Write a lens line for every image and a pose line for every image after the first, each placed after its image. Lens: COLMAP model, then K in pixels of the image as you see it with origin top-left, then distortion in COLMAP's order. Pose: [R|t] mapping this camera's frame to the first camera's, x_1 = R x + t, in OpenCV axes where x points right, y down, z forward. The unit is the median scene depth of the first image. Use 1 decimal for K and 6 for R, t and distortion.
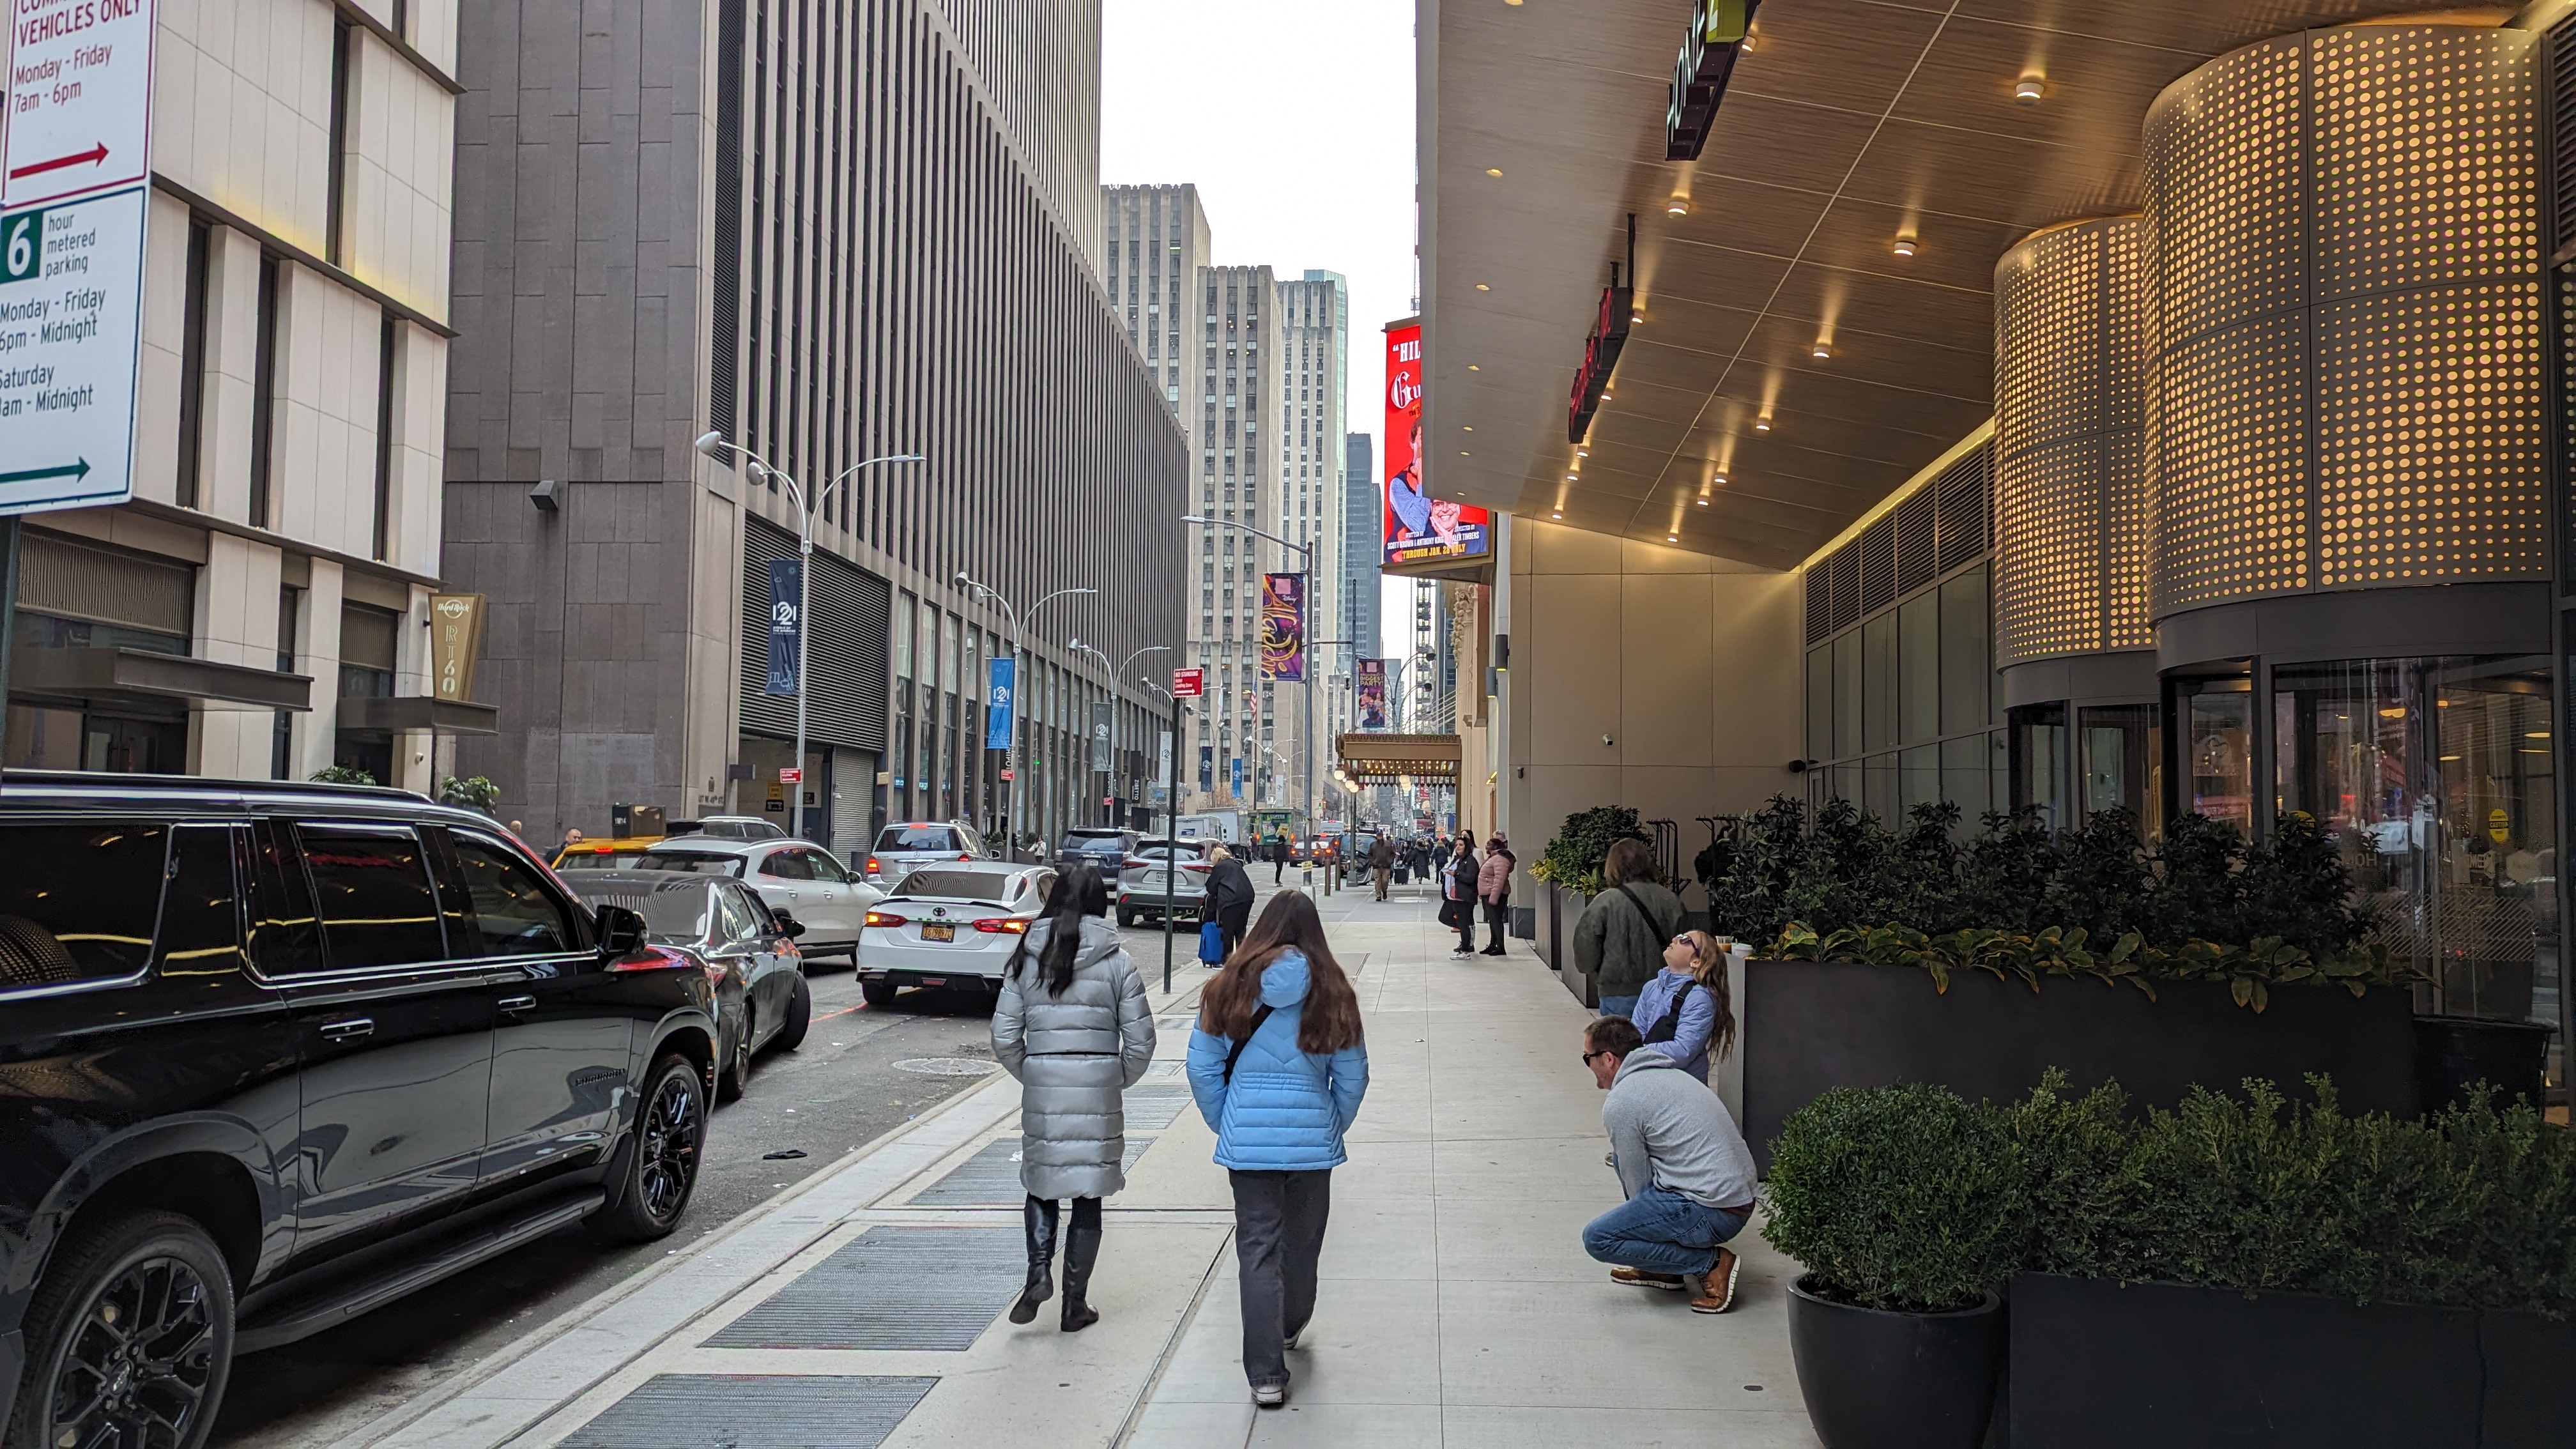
lens RADIAL K [[1890.2, 0, 1296.6], [0, 1890.2, 731.3], [0, 0, 1]] dist [0.106276, -0.105126]
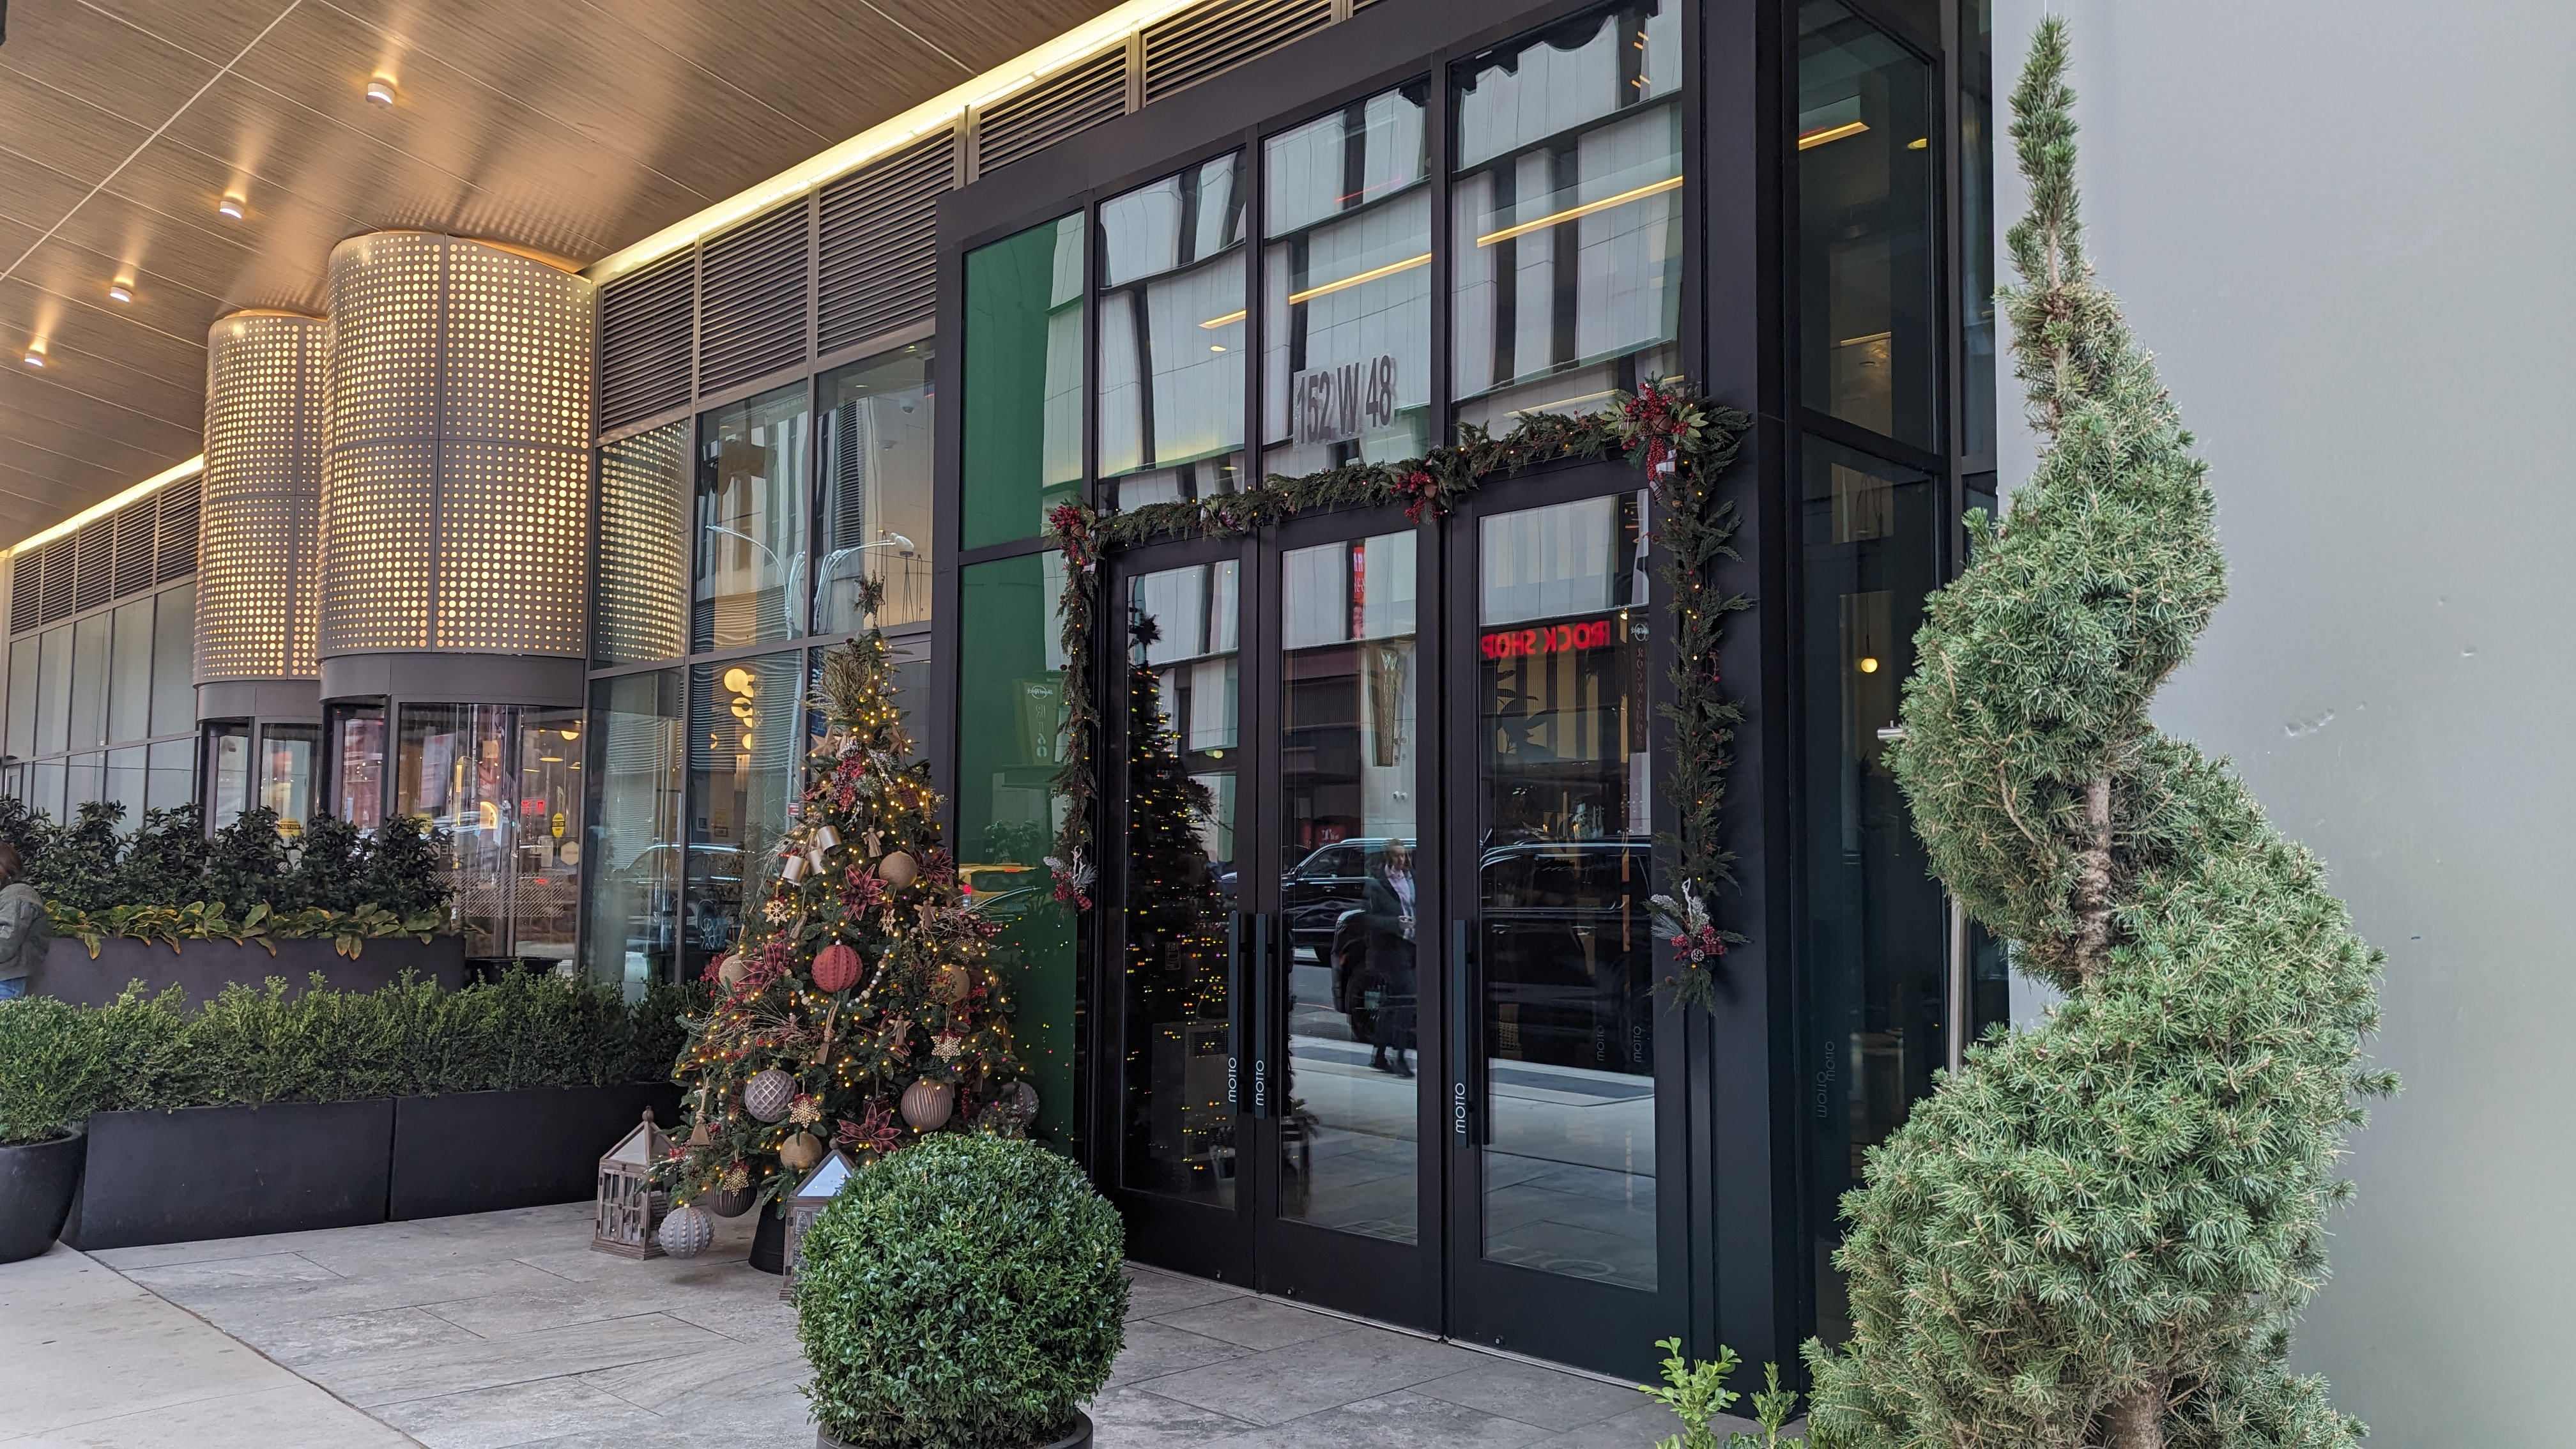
lens RADIAL K [[1890.2, 0, 1296.6], [0, 1890.2, 731.3], [0, 0, 1]] dist [0.106276, -0.105126]
pose [[0.664270, 0.046752, 0.746029, -0.078120], [-0.045656, 0.998716, -0.021935, -0.014779], [-0.746097, -0.019490, 0.665552, -0.371304]]
